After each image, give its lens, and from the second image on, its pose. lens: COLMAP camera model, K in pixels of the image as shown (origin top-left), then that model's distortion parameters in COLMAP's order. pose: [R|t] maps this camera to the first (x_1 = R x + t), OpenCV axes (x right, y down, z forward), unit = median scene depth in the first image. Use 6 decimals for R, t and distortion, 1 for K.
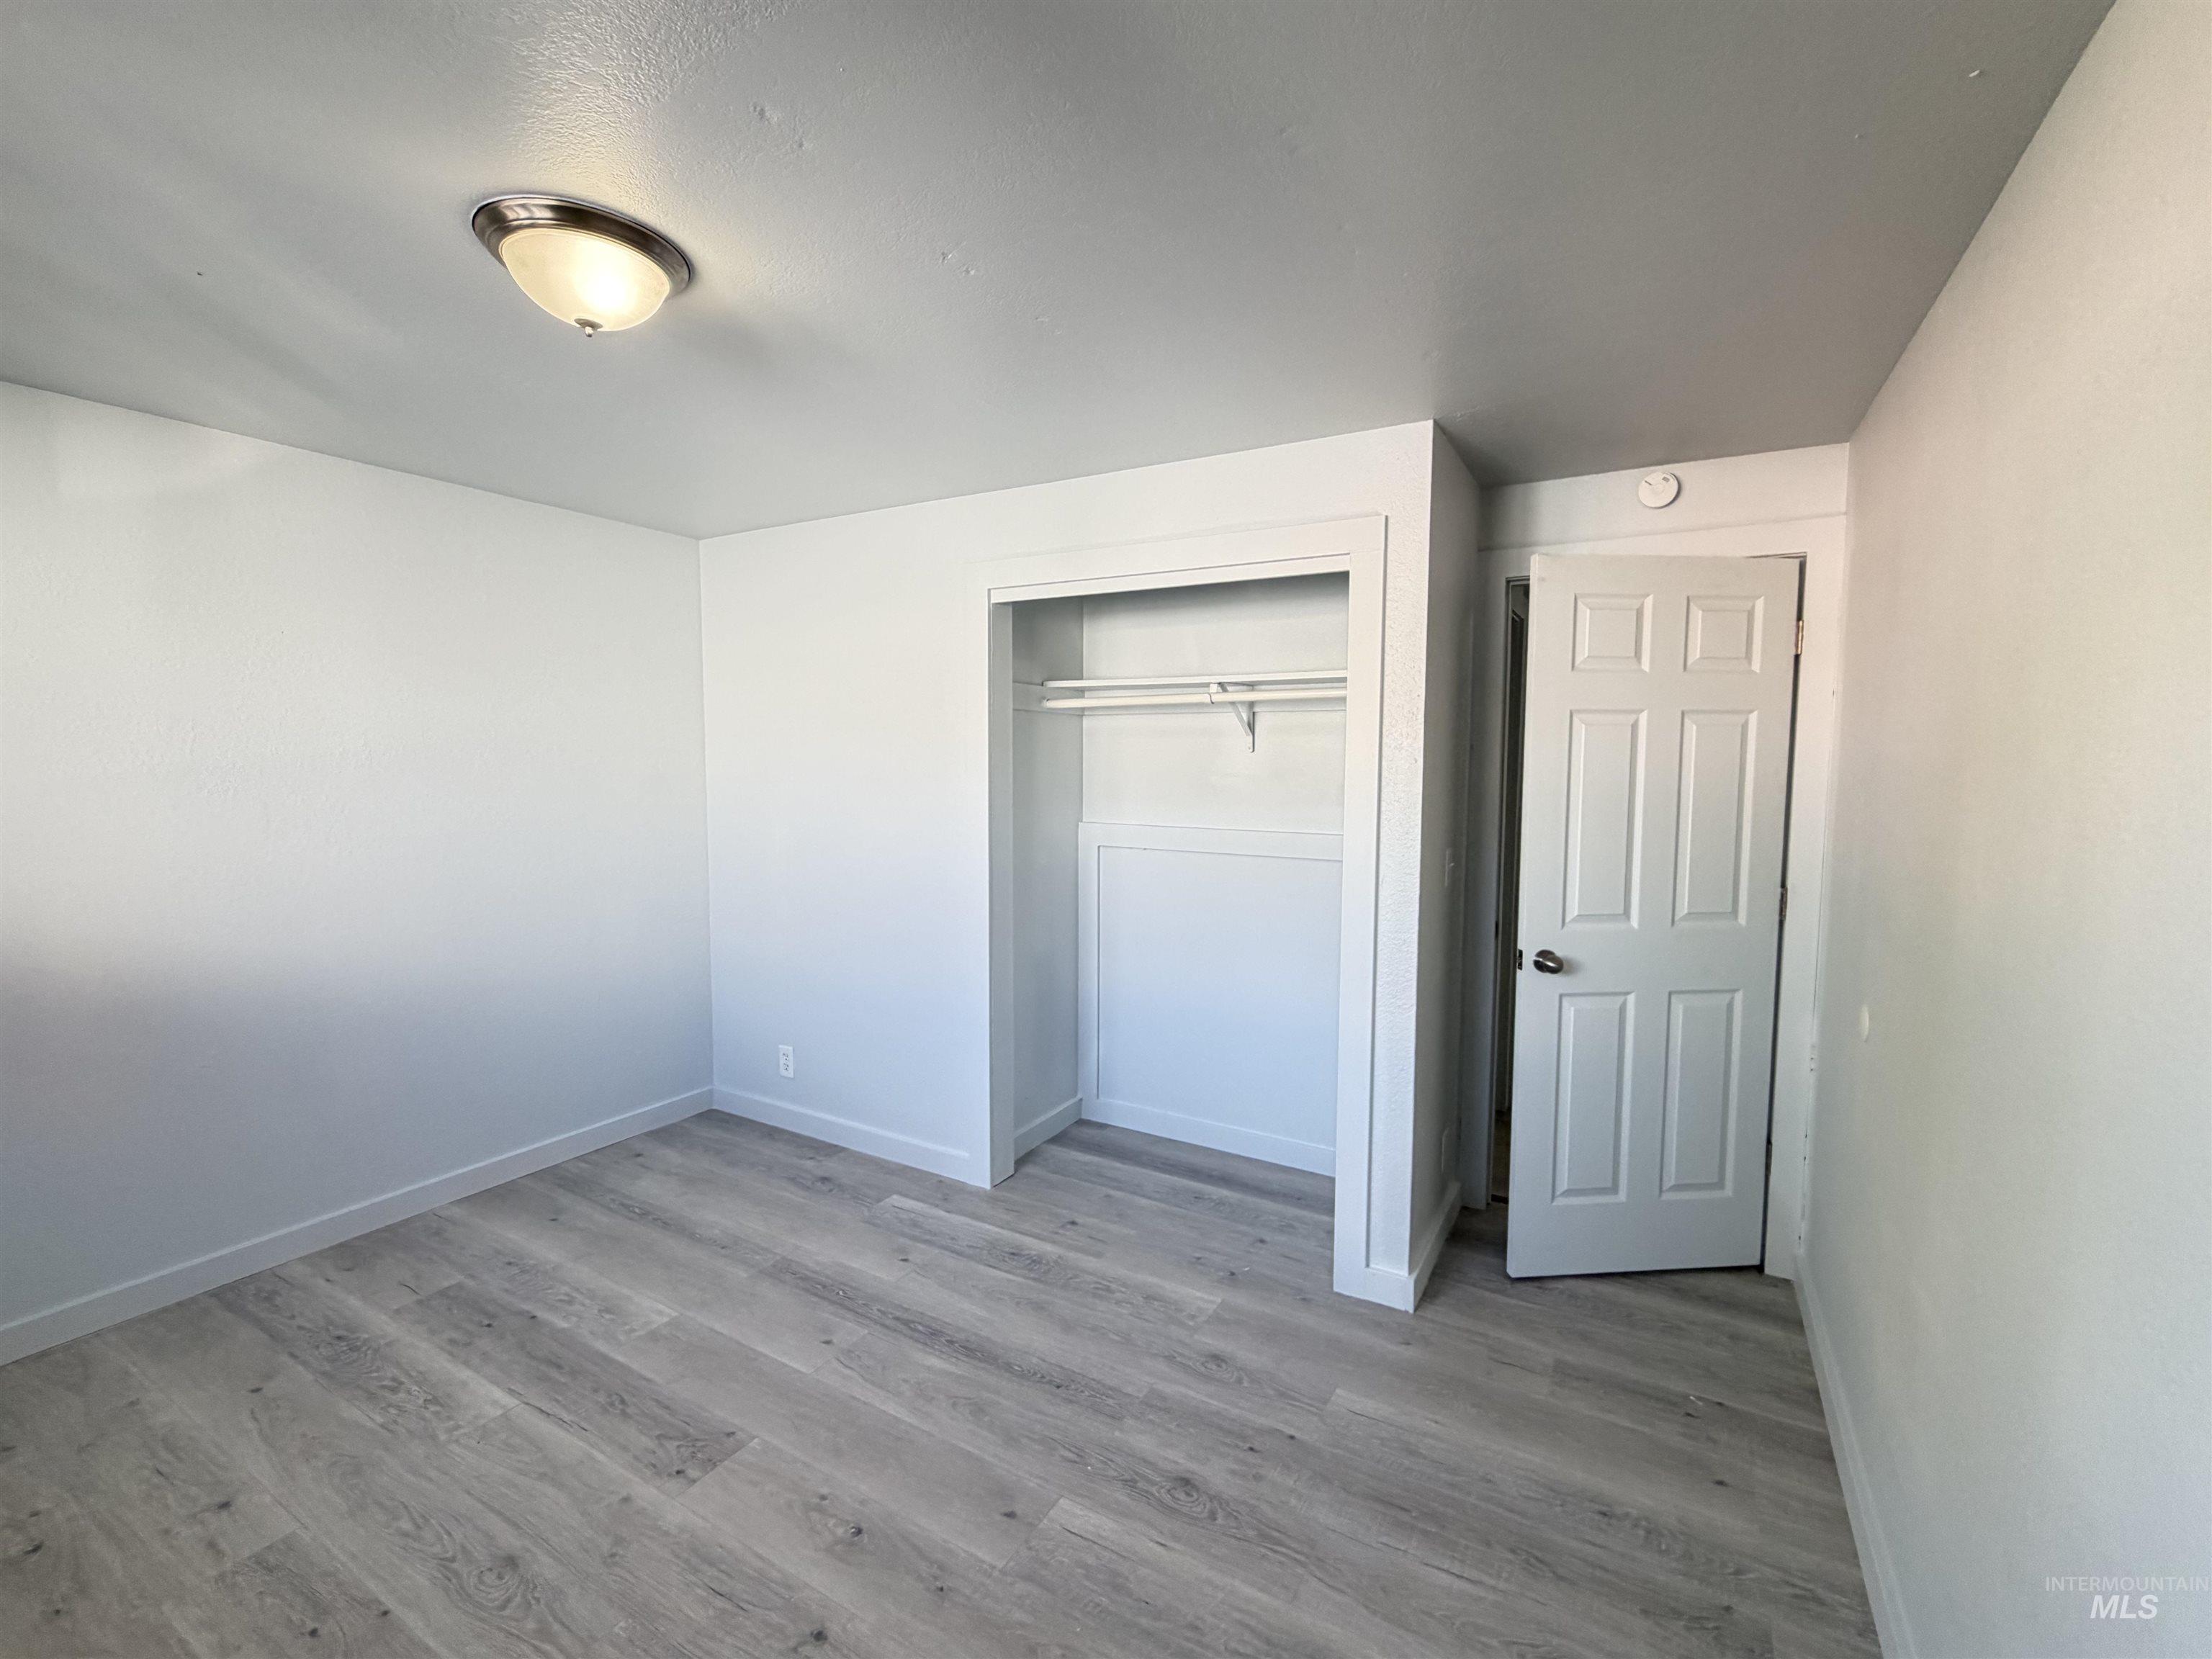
lens RADIAL K [[955.1, 0, 1105.6], [0, 955.1, 825.1], [0, 0, 1]] dist [-0.001038, 0.000085]
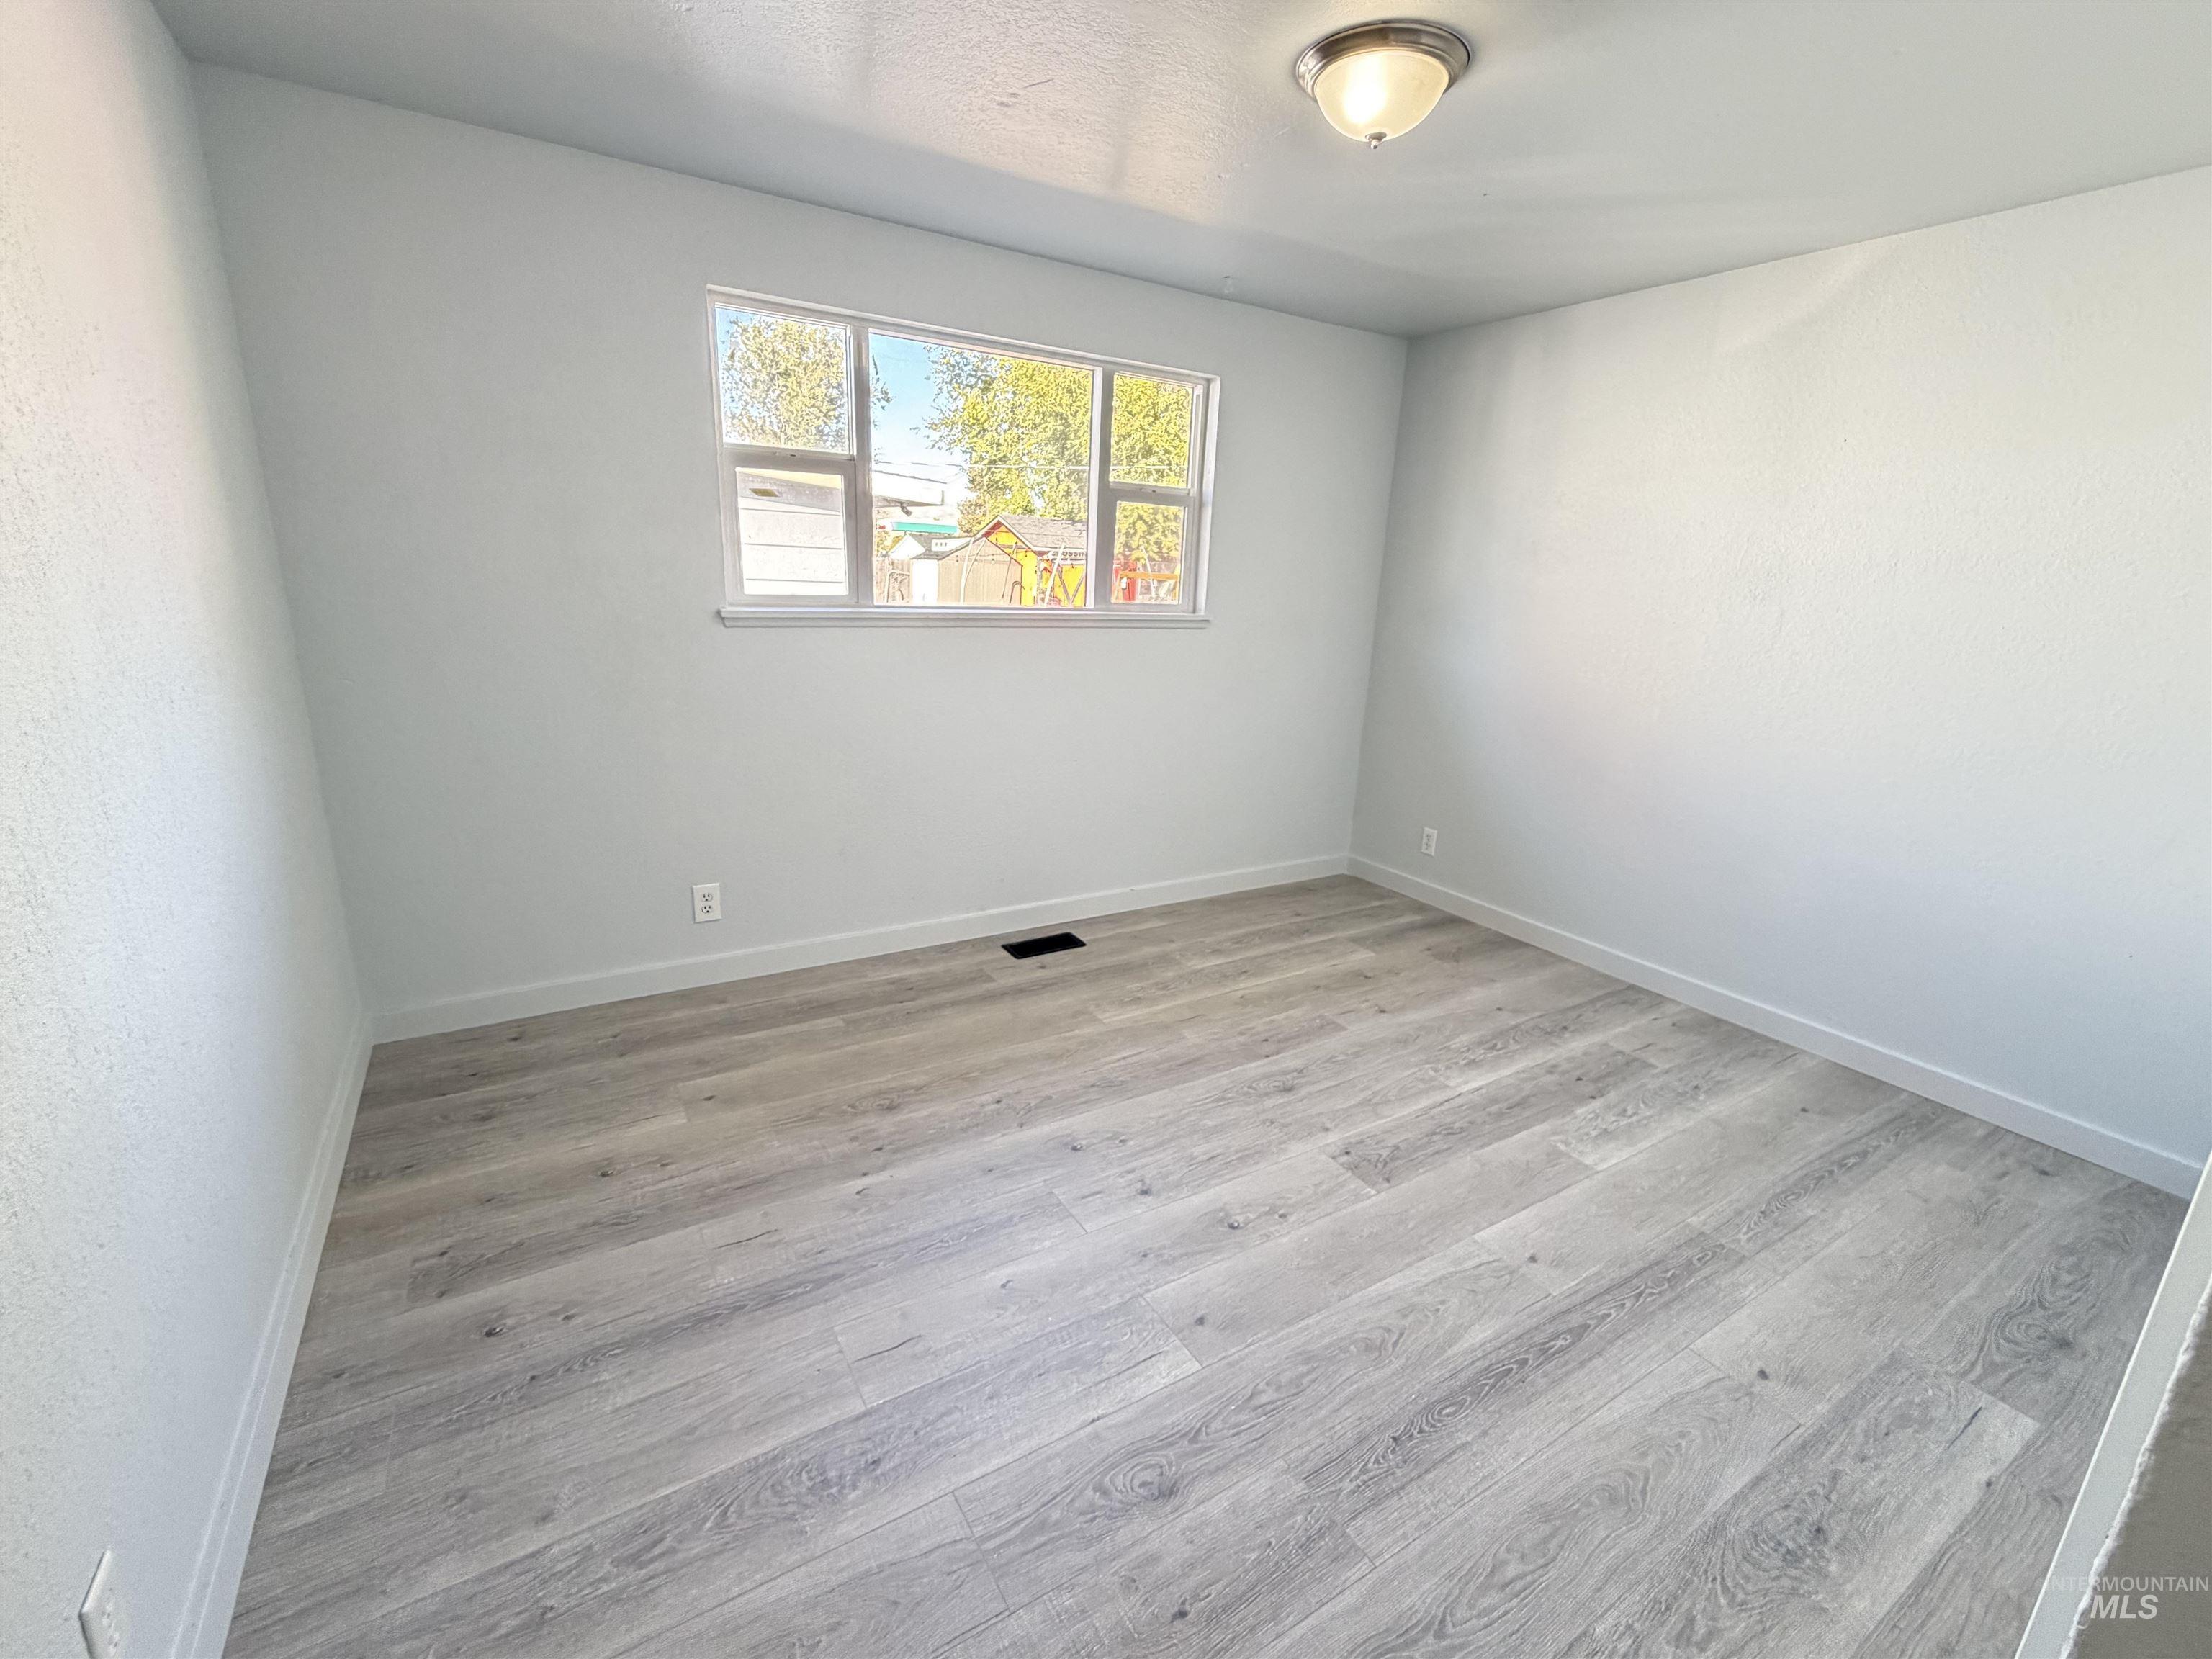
lens RADIAL K [[955.1, 0, 1105.6], [0, 955.1, 825.1], [0, 0, 1]] dist [-0.001038, 0.000085]
pose [[-0.470119, 0.200684, -0.859485, 0.554376], [-0.109555, 0.953007, 0.282445, -0.013782], [0.875777, 0.226944, -0.426041, 0.998336]]
